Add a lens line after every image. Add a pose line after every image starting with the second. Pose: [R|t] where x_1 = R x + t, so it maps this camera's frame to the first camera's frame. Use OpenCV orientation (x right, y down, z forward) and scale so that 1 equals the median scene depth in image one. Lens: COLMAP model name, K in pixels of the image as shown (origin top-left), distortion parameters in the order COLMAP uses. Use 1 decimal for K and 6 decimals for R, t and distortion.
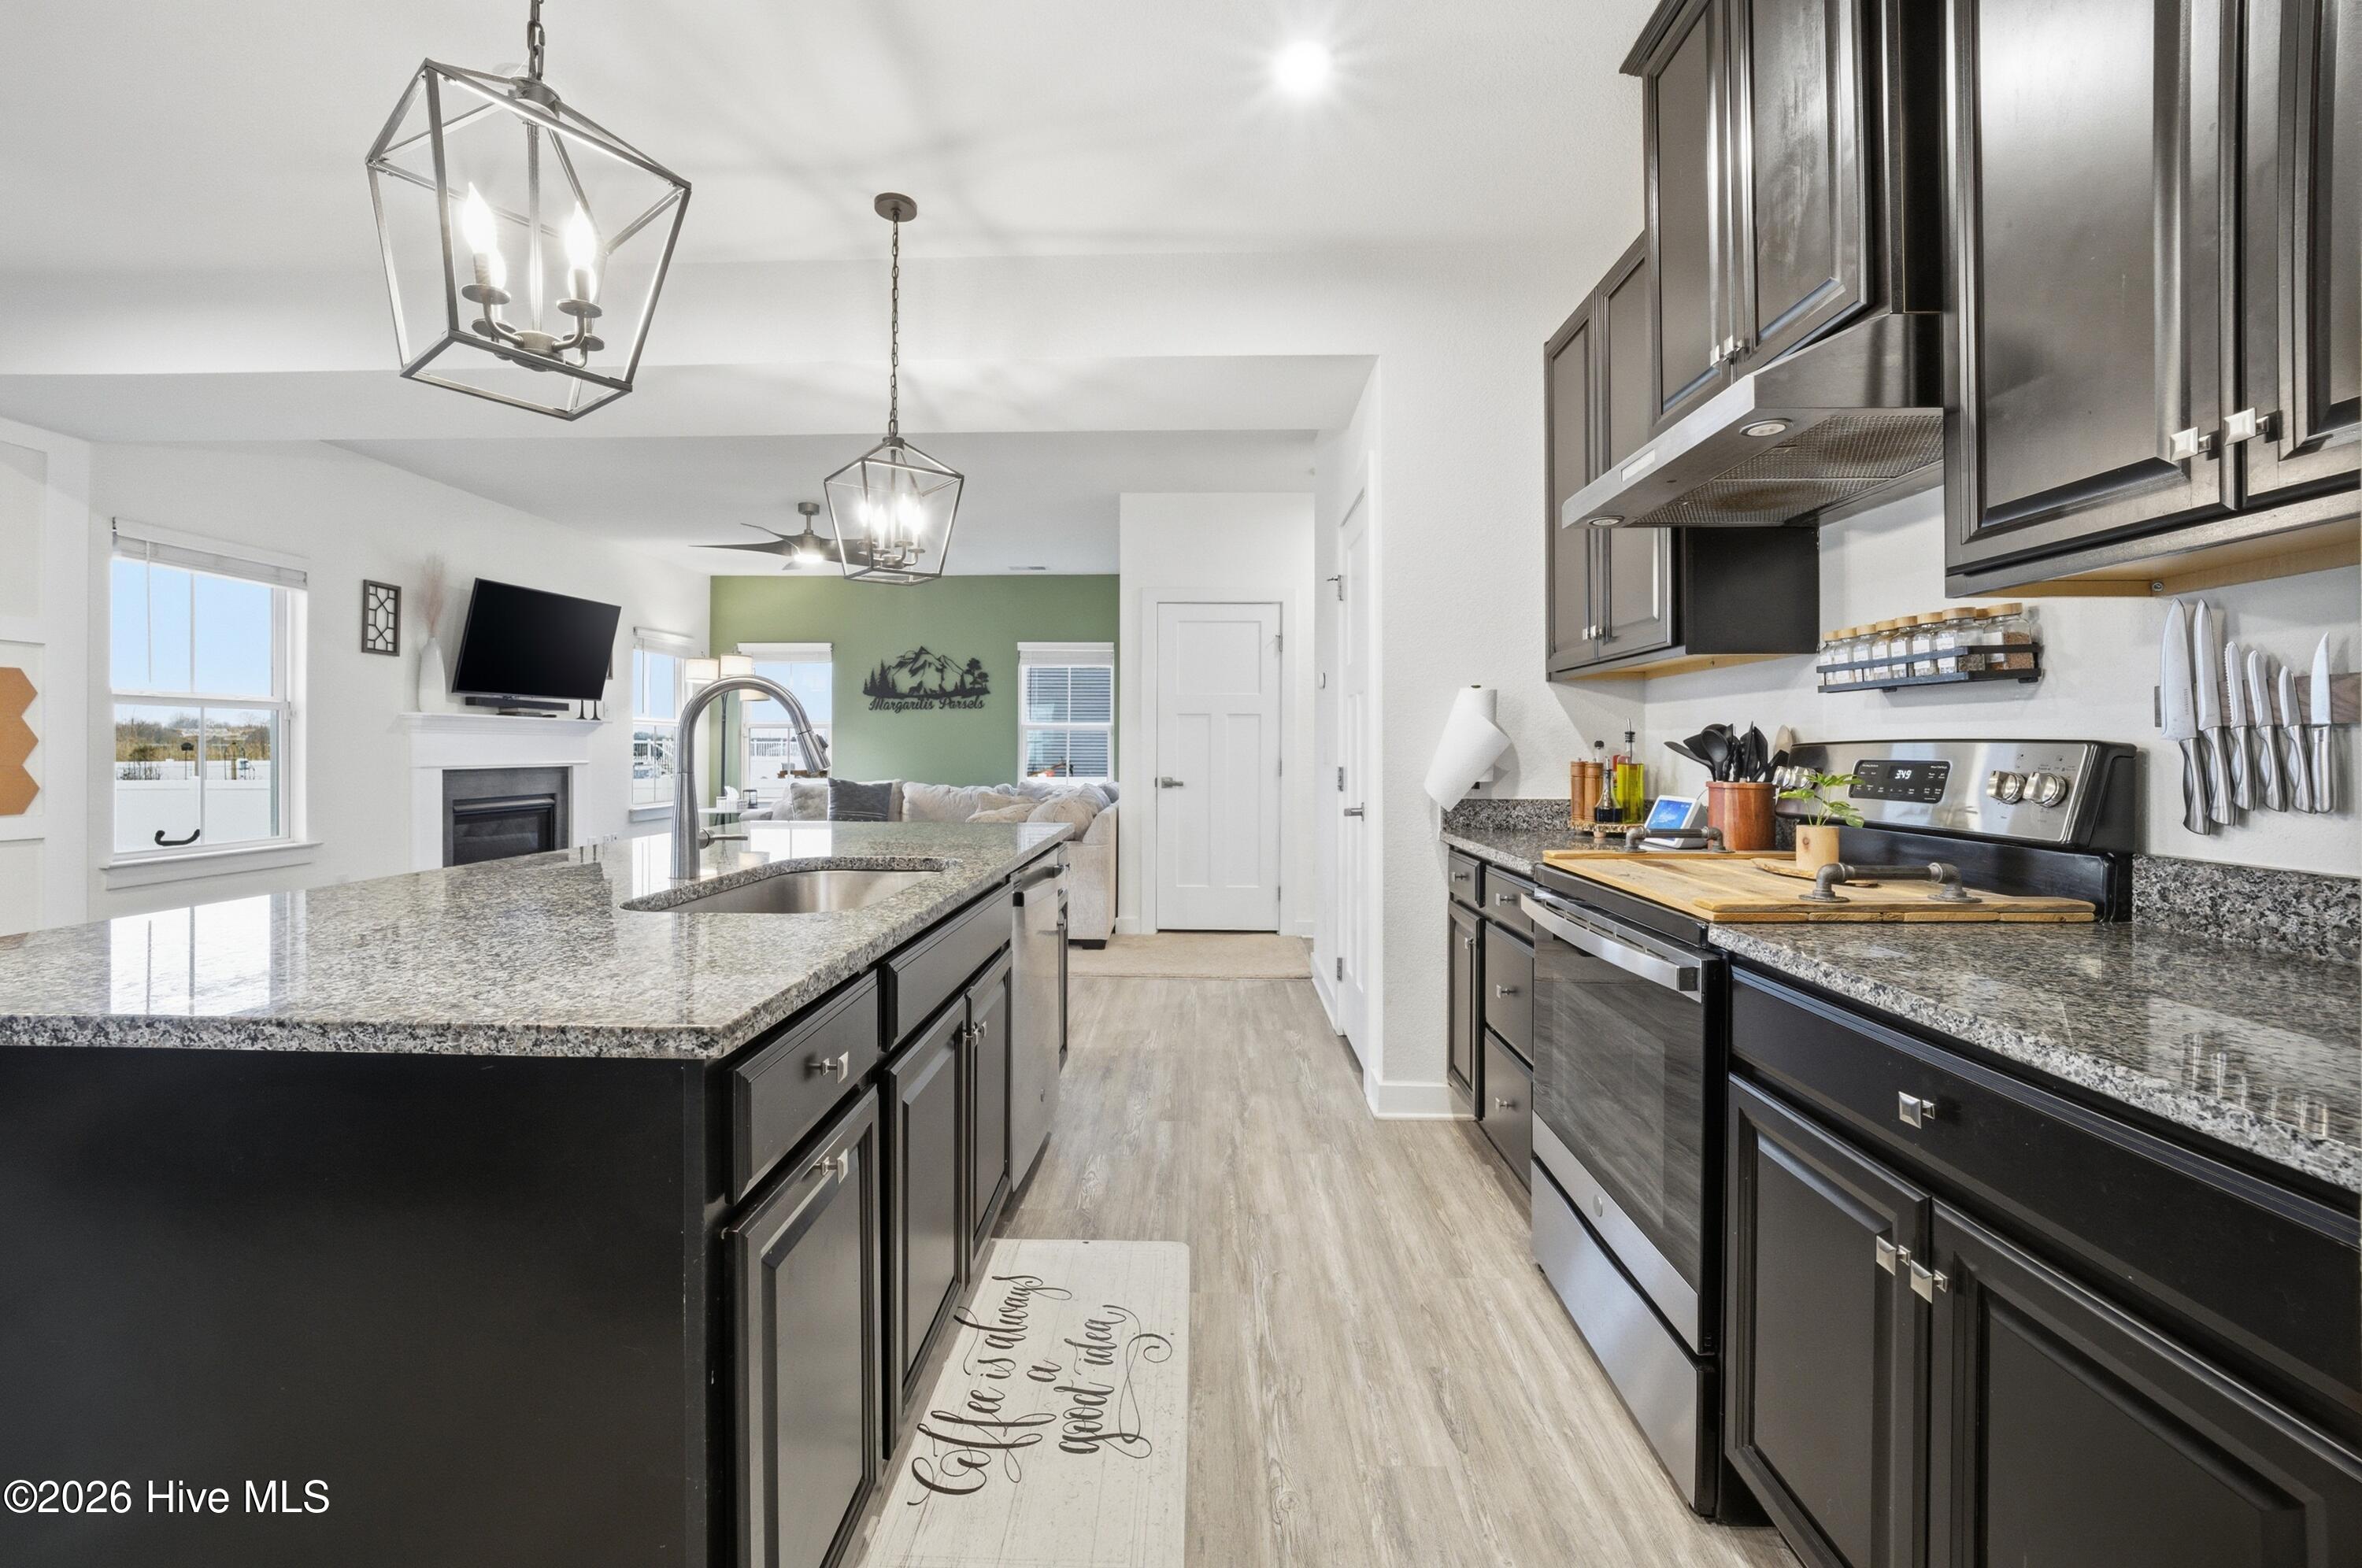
lens RADIAL K [[952.9, 0, 1177.6], [0, 952.9, 757.8], [0, 0, 1]] dist [-0.030017, 0.008071]
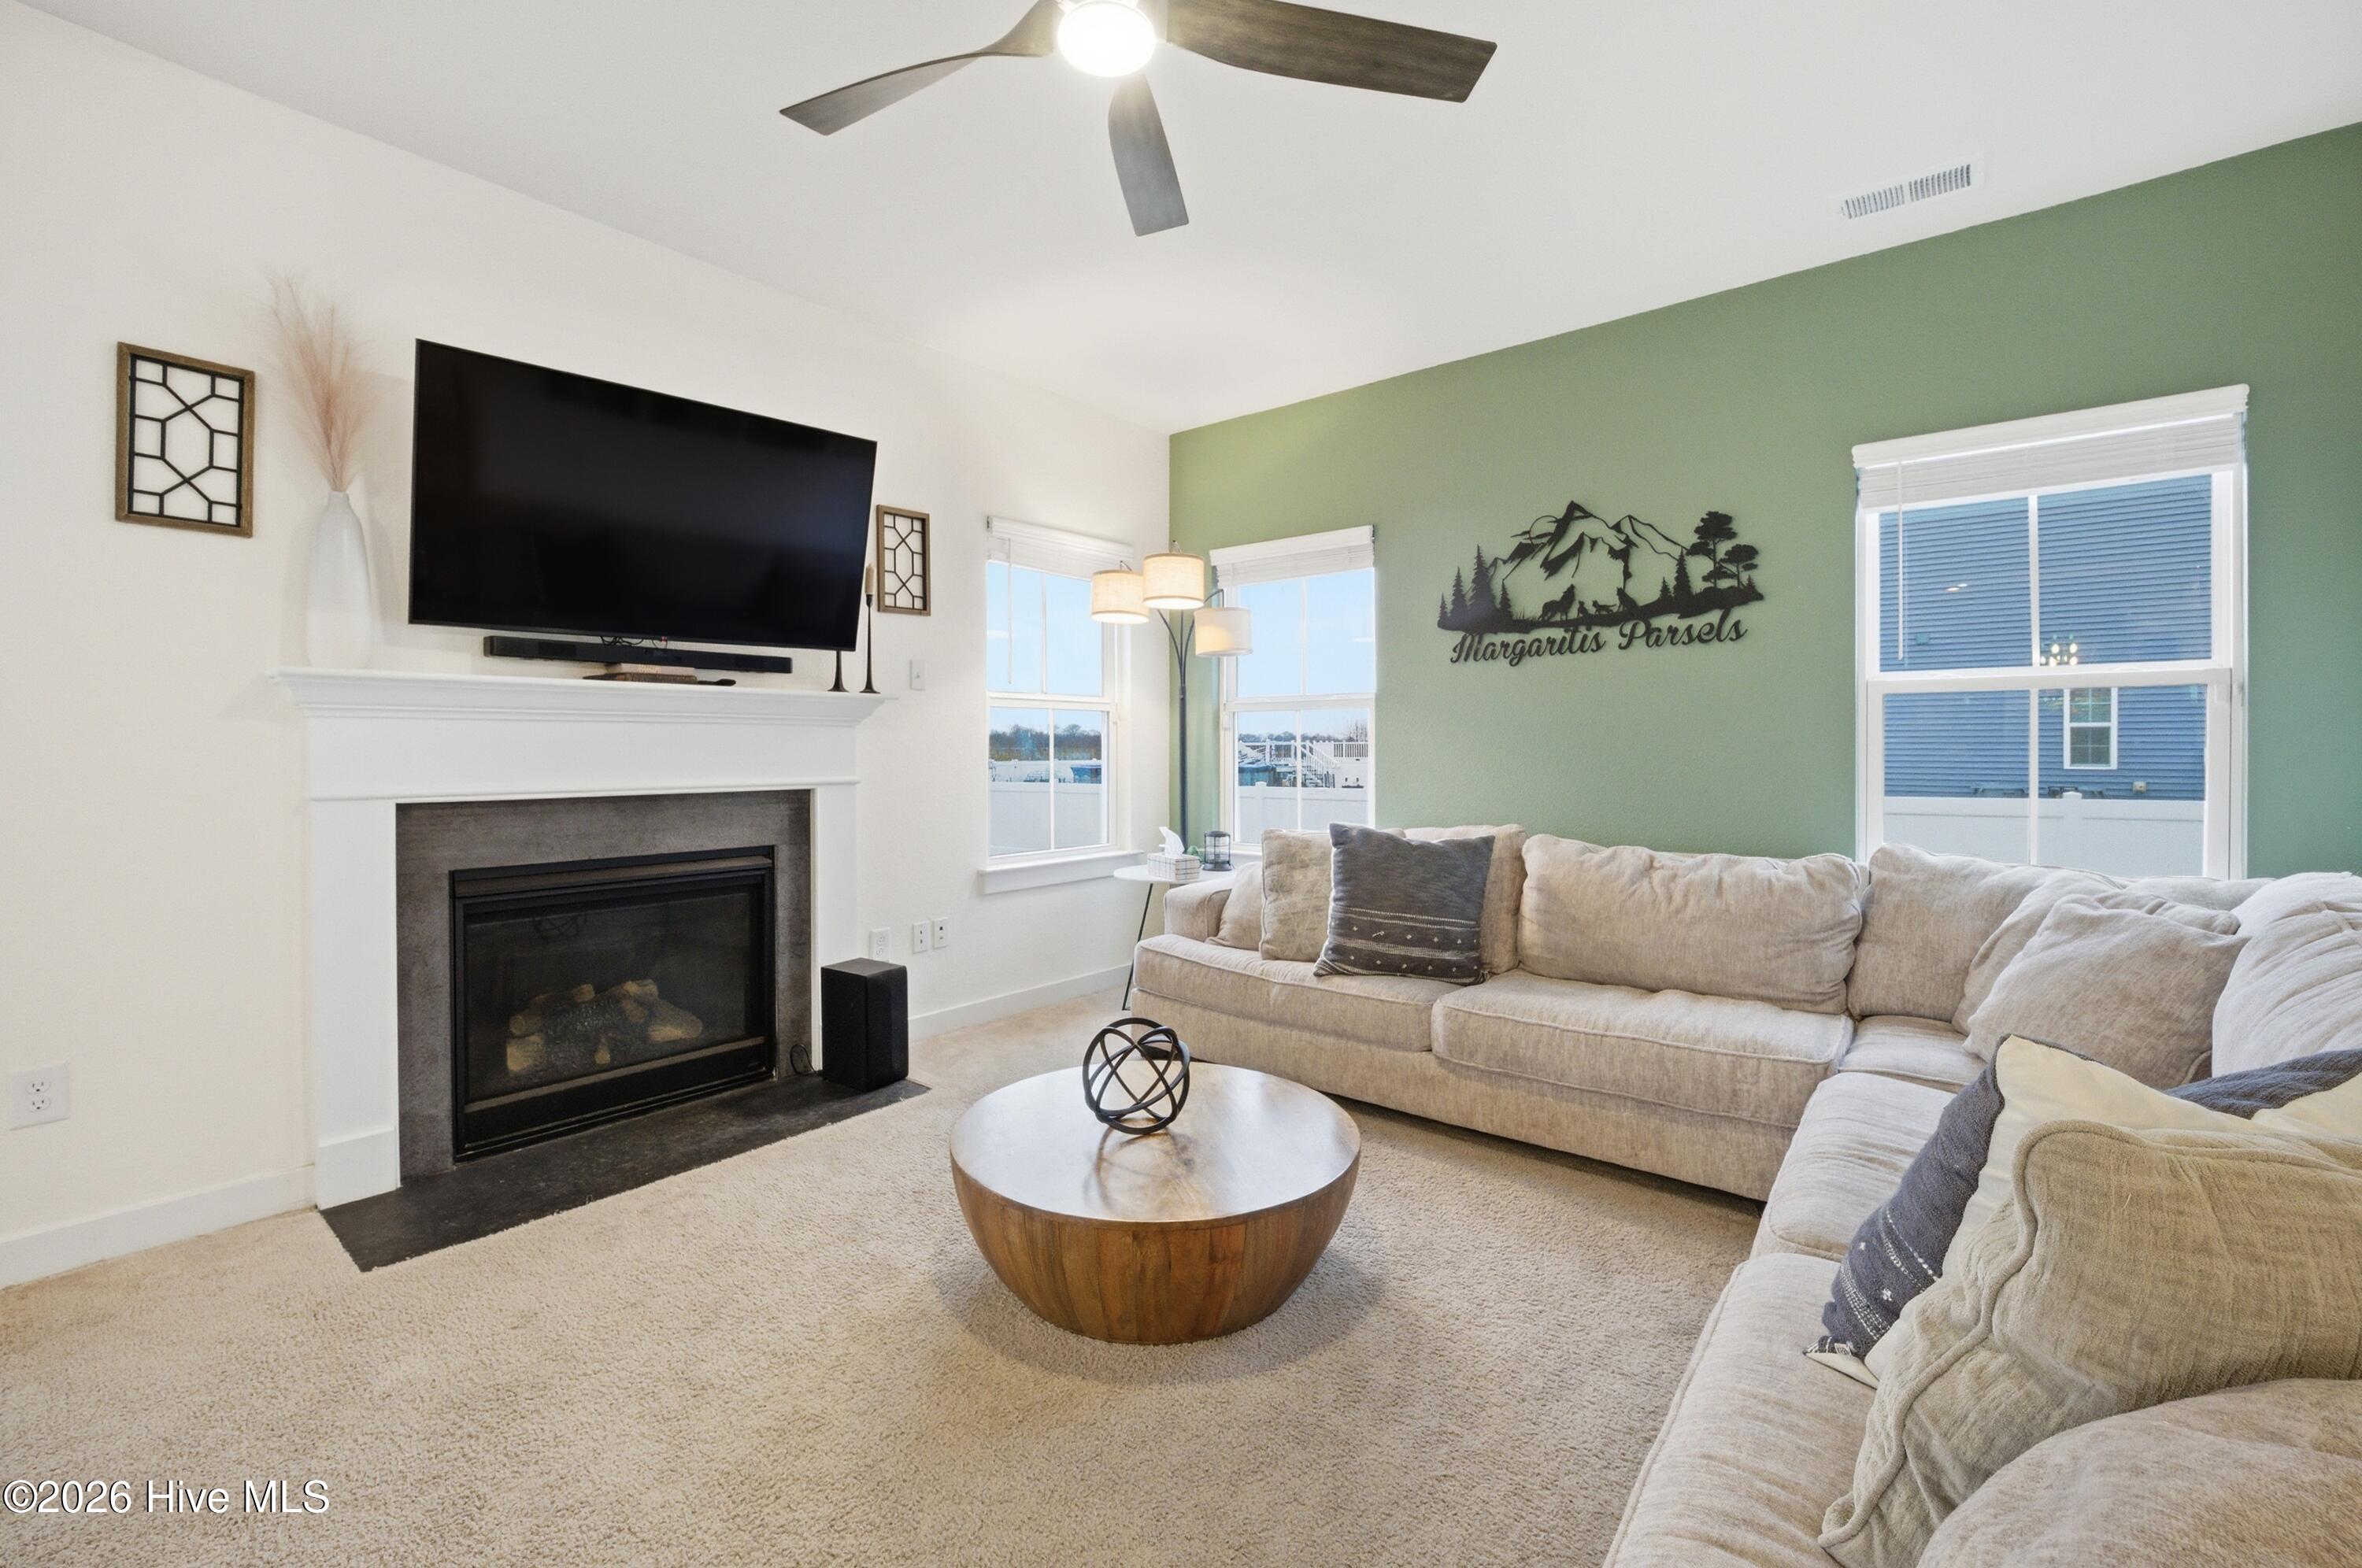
lens RADIAL K [[952.9, 0, 1177.6], [0, 952.9, 757.8], [0, 0, 1]] dist [-0.030017, 0.008071]
pose [[0.788927, -0.000661, -0.614486, -0.179380], [0.000138, 1.000000, -0.000899, -0.006405], [0.614487, 0.000624, 0.788927, 0.673127]]
